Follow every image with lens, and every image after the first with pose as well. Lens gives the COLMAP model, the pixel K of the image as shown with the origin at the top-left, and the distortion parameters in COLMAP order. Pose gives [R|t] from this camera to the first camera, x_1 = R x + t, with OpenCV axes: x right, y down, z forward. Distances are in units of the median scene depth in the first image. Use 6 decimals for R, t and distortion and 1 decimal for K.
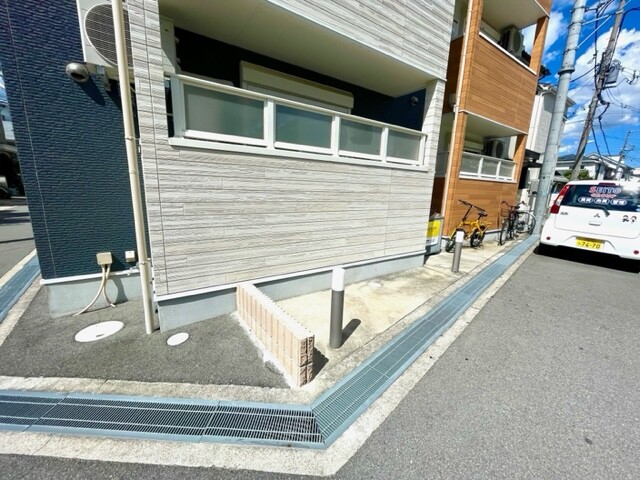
lens RADIAL K [[260.4, 0, 321.8], [0, 260.4, 239.4], [0, 0, 1]] dist [-0.002947, 0.000007]
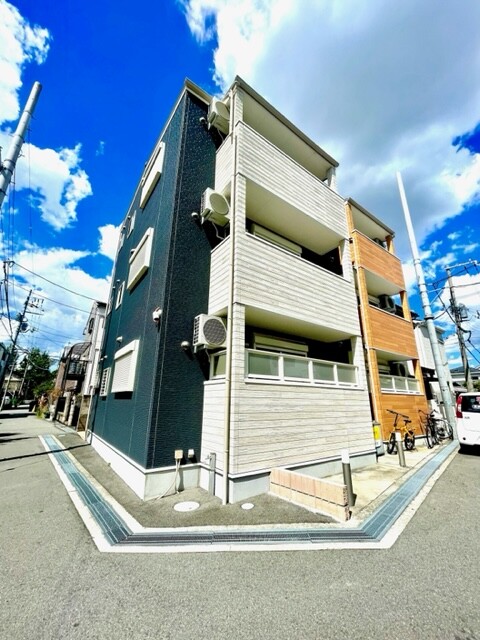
lens RADIAL K [[260.4, 0, 240.0], [0, 260.4, 320.0], [0, 0, 1]] dist [-0.002947, 0.000007]
pose [[0.999146, -0.013771, 0.038952, -0.310690], [0.030925, 0.874478, -0.484078, 0.078756], [-0.027397, 0.484869, 0.874158, -0.422776]]
